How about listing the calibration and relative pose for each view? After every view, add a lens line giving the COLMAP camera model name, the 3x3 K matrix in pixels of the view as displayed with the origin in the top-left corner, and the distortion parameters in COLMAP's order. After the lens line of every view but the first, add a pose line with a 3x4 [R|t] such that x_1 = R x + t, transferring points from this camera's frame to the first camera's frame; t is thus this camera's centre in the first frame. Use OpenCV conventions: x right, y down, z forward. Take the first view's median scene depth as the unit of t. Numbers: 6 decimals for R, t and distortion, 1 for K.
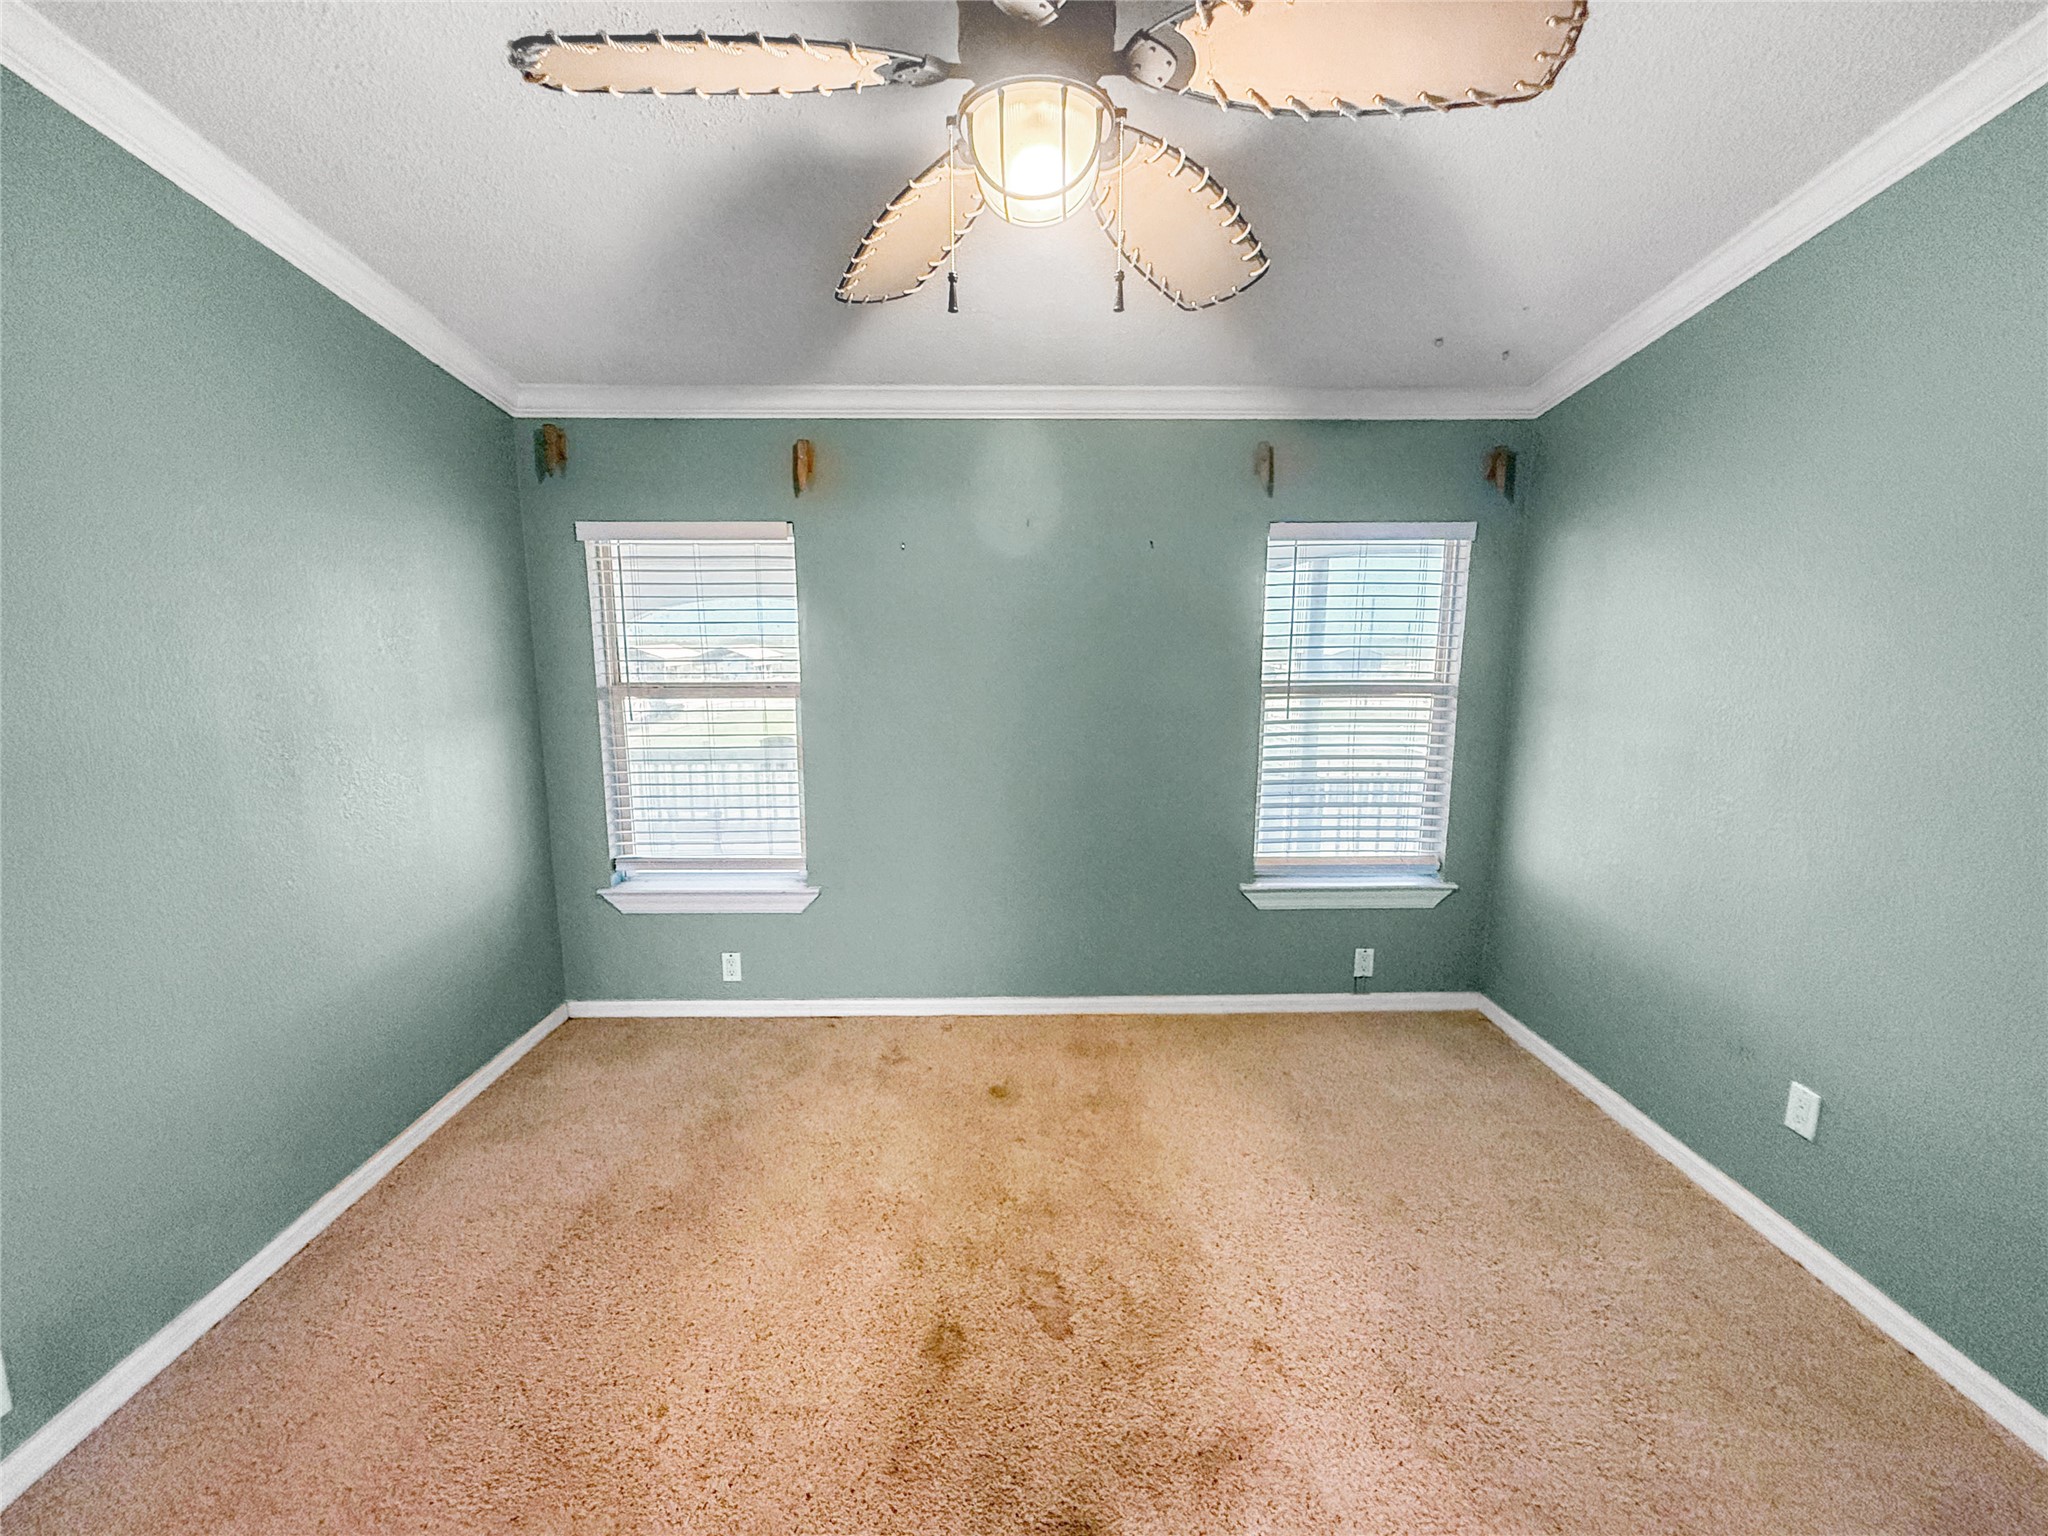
lens RADIAL K [[828.6, 0, 1024.0], [0, 828.6, 768.0], [0, 0, 1]] dist [0.000059, -0.000246]
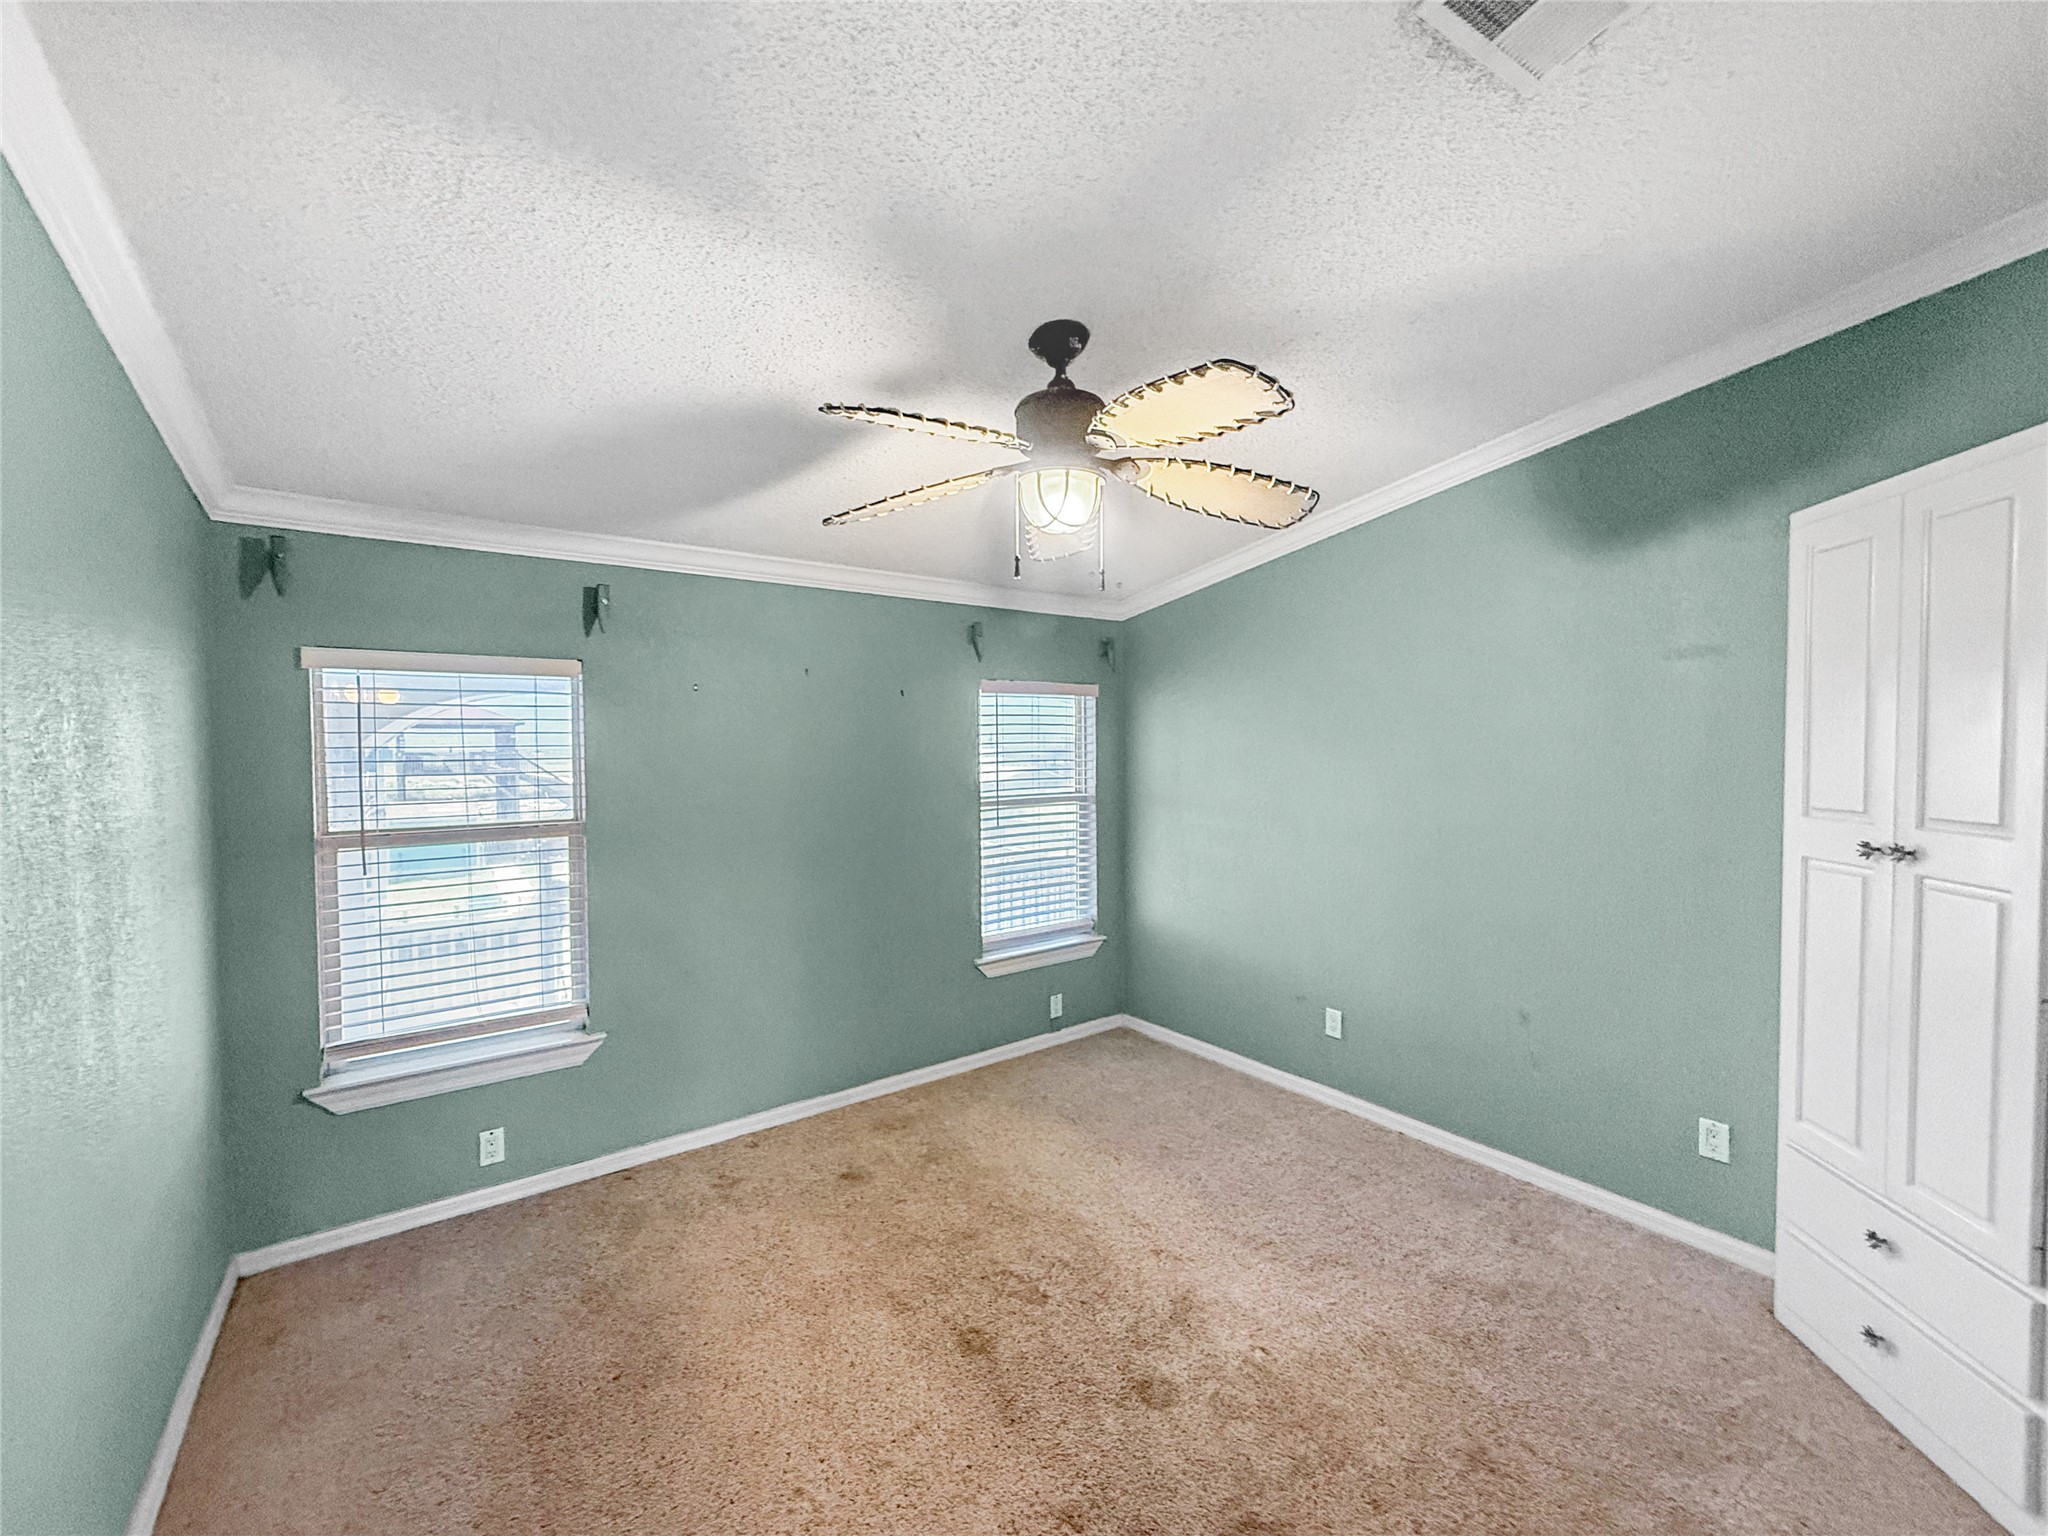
lens RADIAL K [[828.6, 0, 1024.0], [0, 828.6, 768.0], [0, 0, 1]] dist [0.000059, -0.000246]
pose [[0.812740, -0.022073, 0.582209, -0.408223], [0.098376, 0.990133, -0.099790, -0.014986], [-0.574262, 0.138379, 0.806892, -0.092192]]
